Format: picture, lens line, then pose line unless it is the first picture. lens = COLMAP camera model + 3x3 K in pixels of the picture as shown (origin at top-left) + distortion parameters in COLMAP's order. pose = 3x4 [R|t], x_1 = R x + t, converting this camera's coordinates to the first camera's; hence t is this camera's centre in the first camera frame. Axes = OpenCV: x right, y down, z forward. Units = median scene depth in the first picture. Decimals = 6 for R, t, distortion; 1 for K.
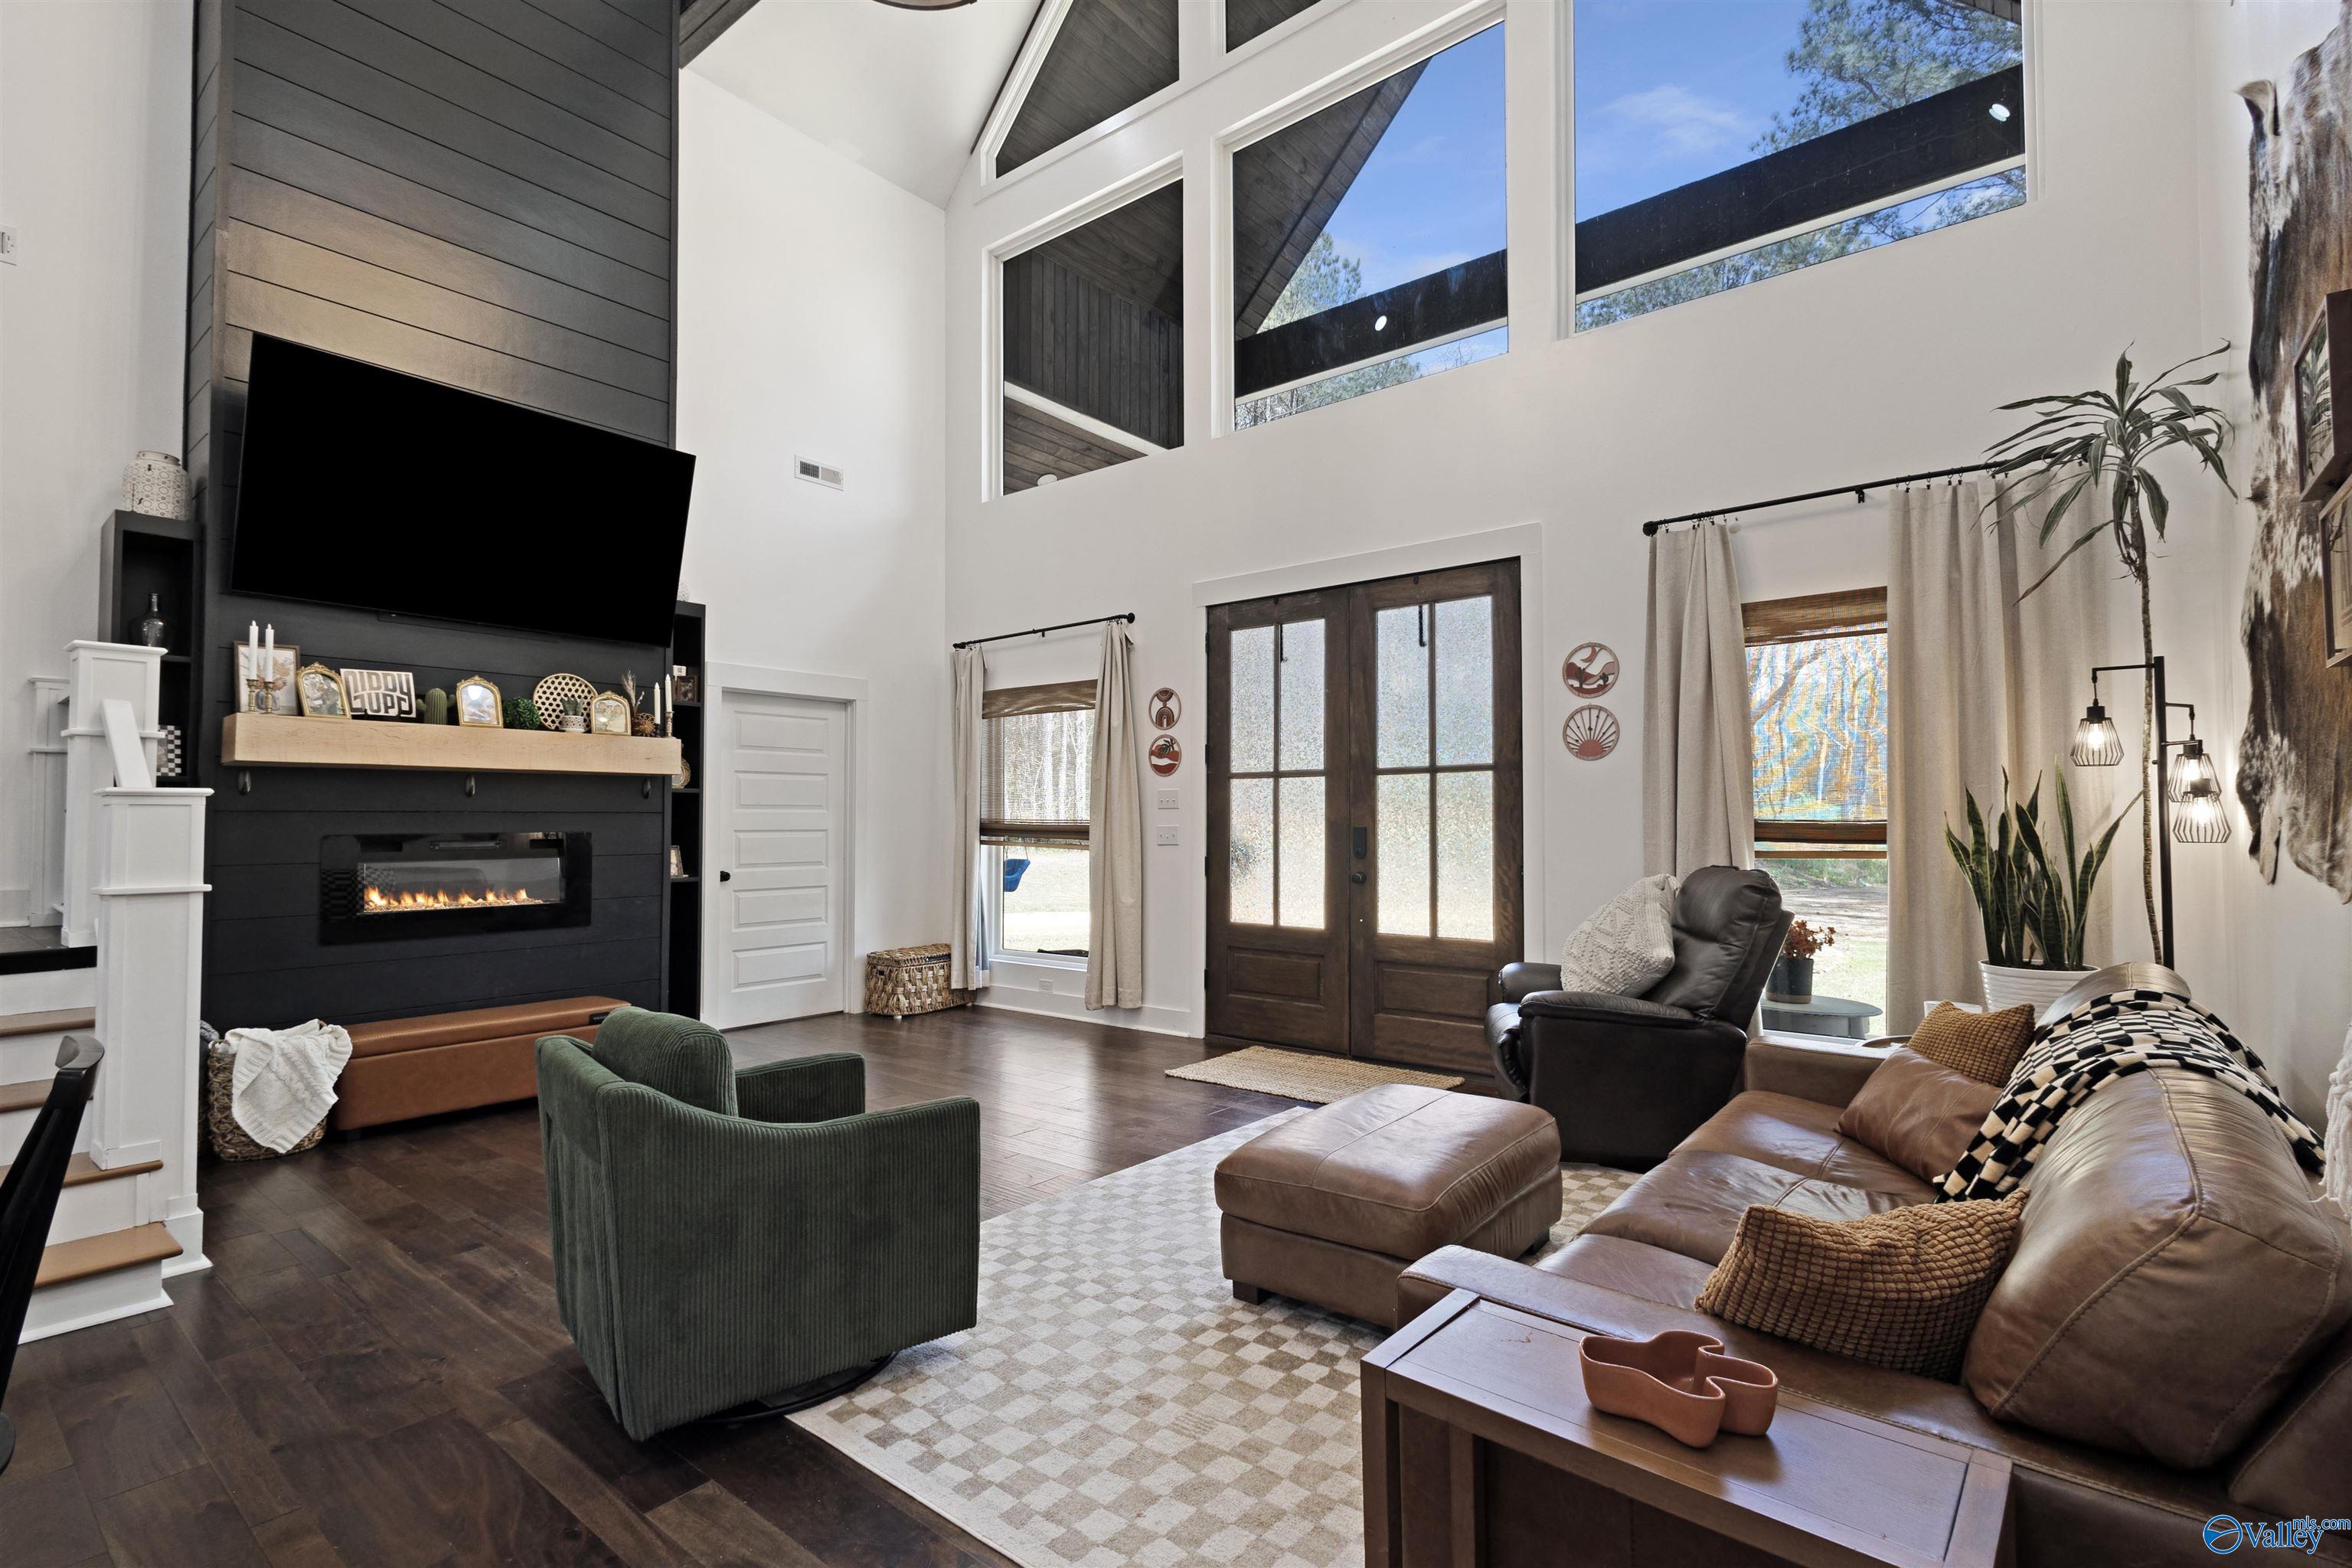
lens RADIAL K [[1102.3, 0, 1178.8], [0, 1102.3, 790.1], [0, 0, 1]] dist [0.008830, -0.001348]
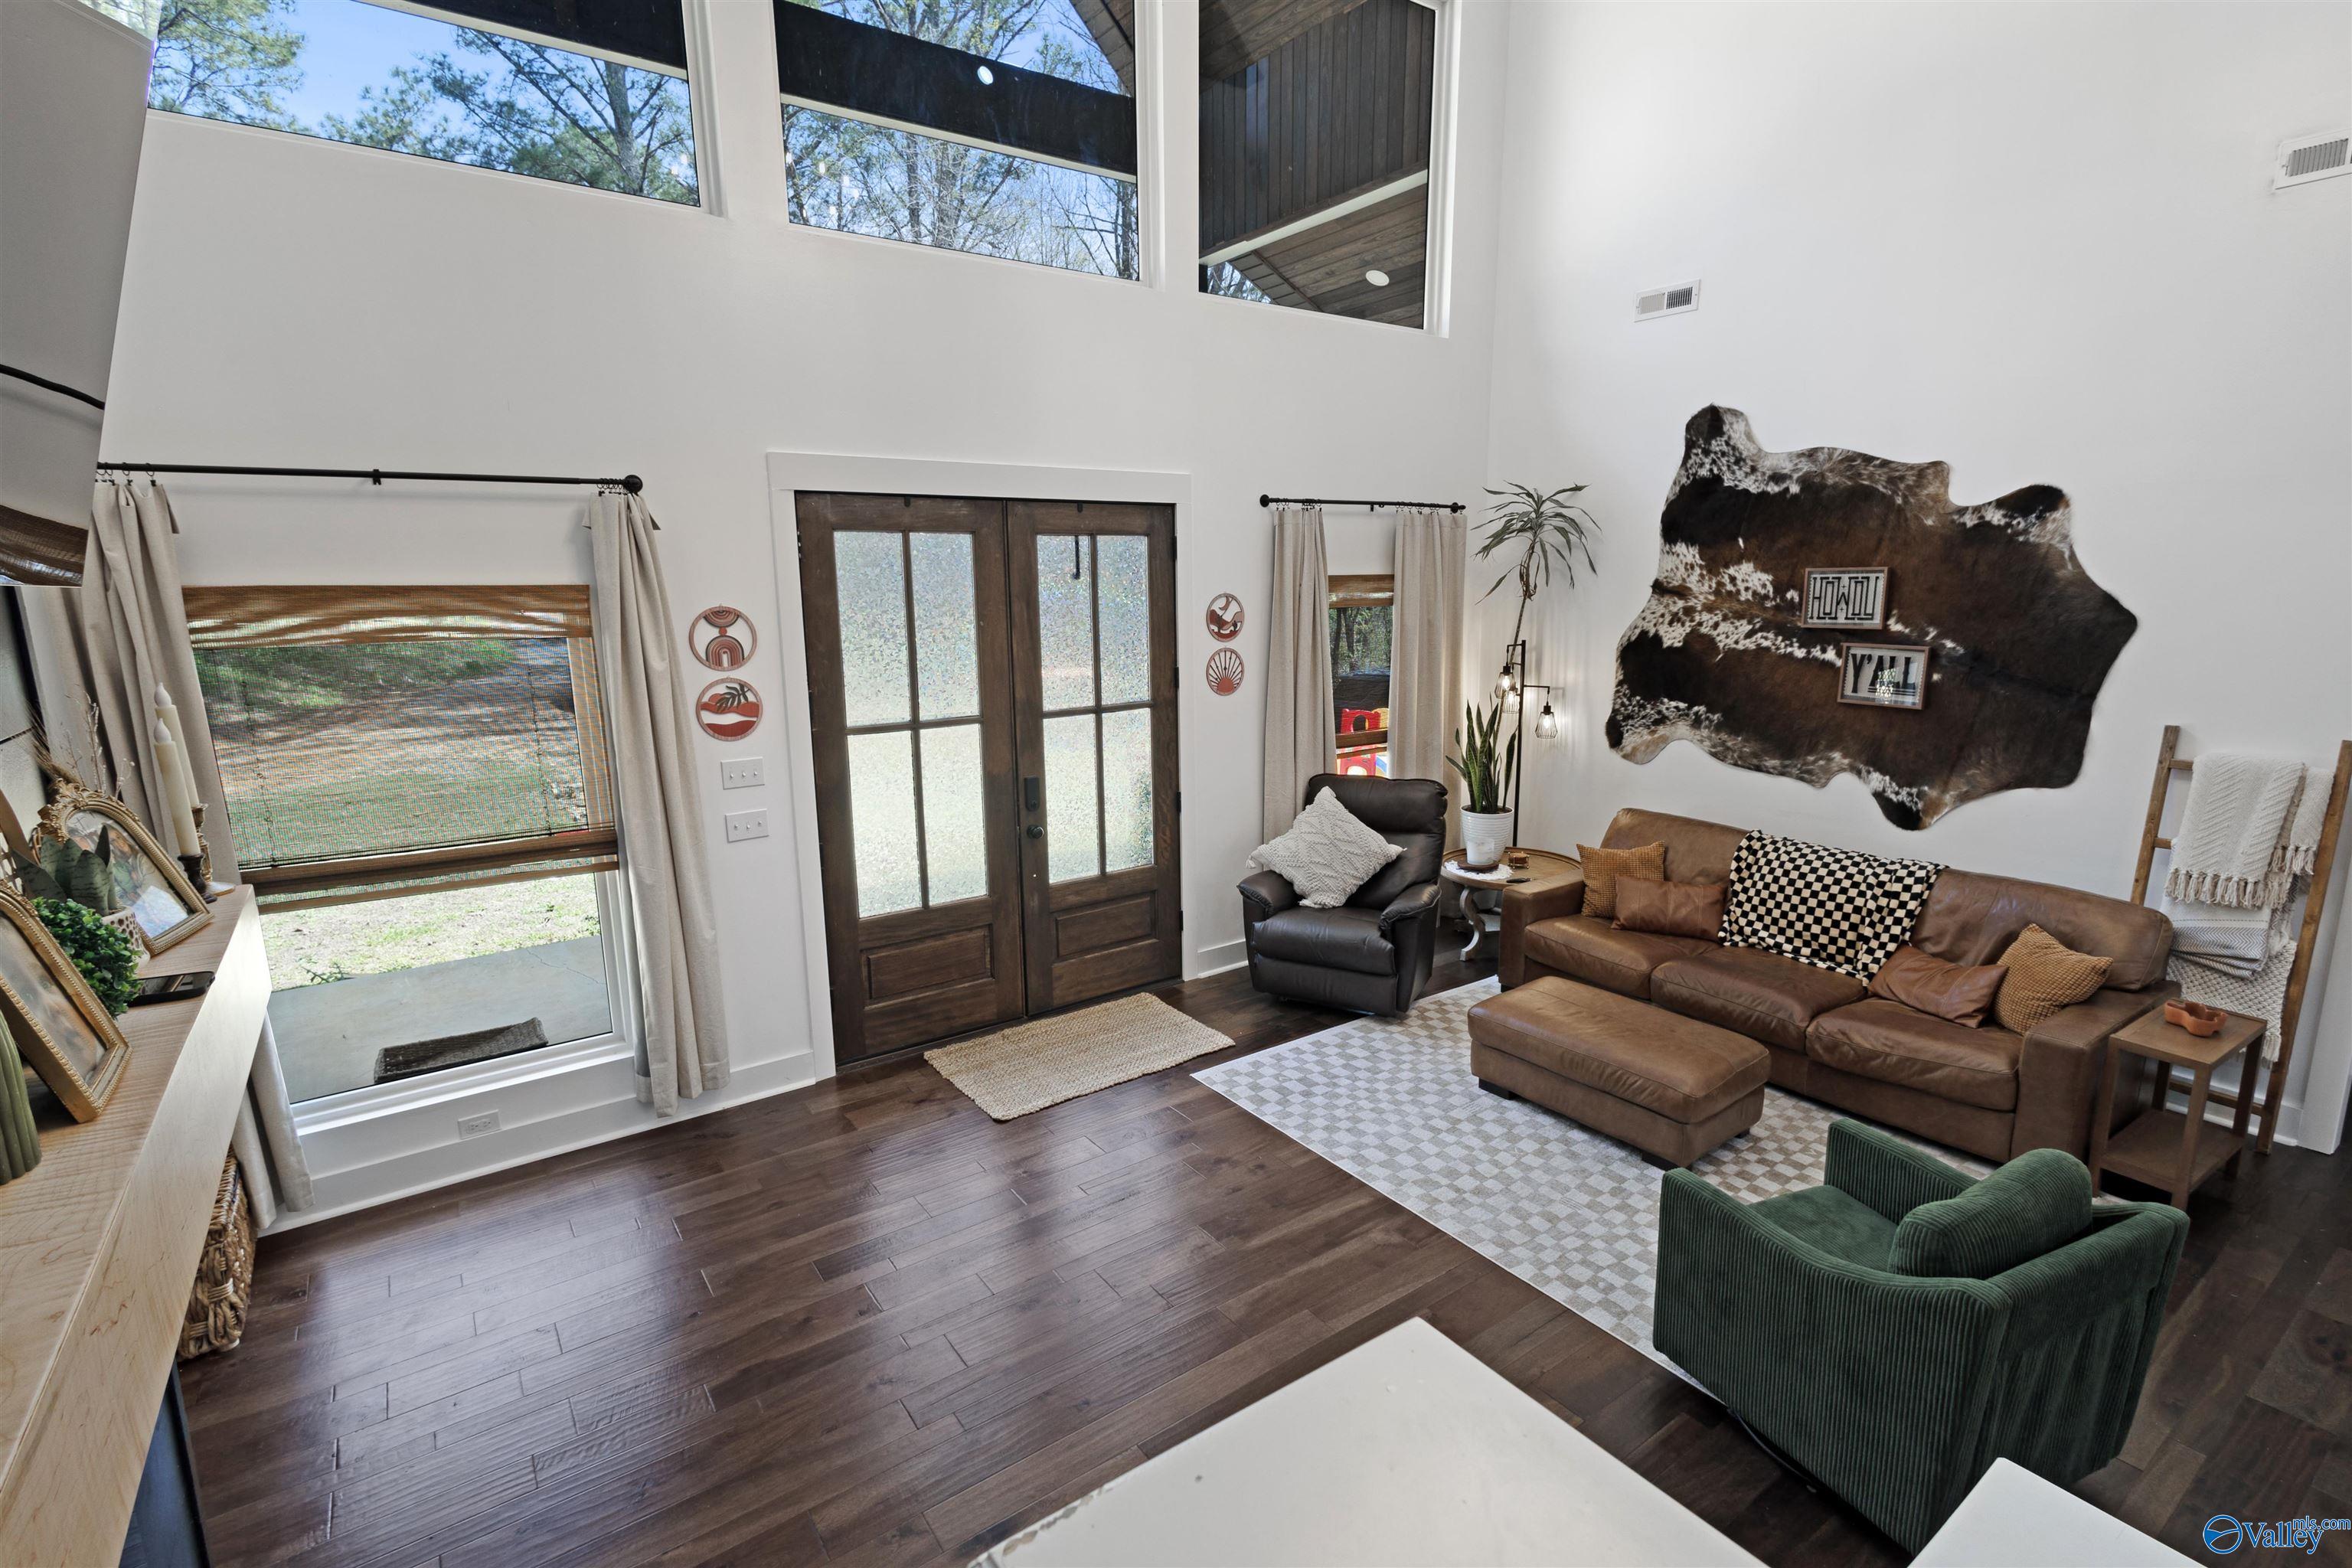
lens RADIAL K [[1091.2, 0, 1186.7], [0, 1091.2, 775.9], [0, 0, 1]] dist [0.001118, 0.000342]
pose [[0.262047, -0.174419, 0.949163, -0.633126], [-0.019592, 0.982368, 0.185930, -0.132615], [-0.964856, -0.067318, 0.254009, 0.622246]]
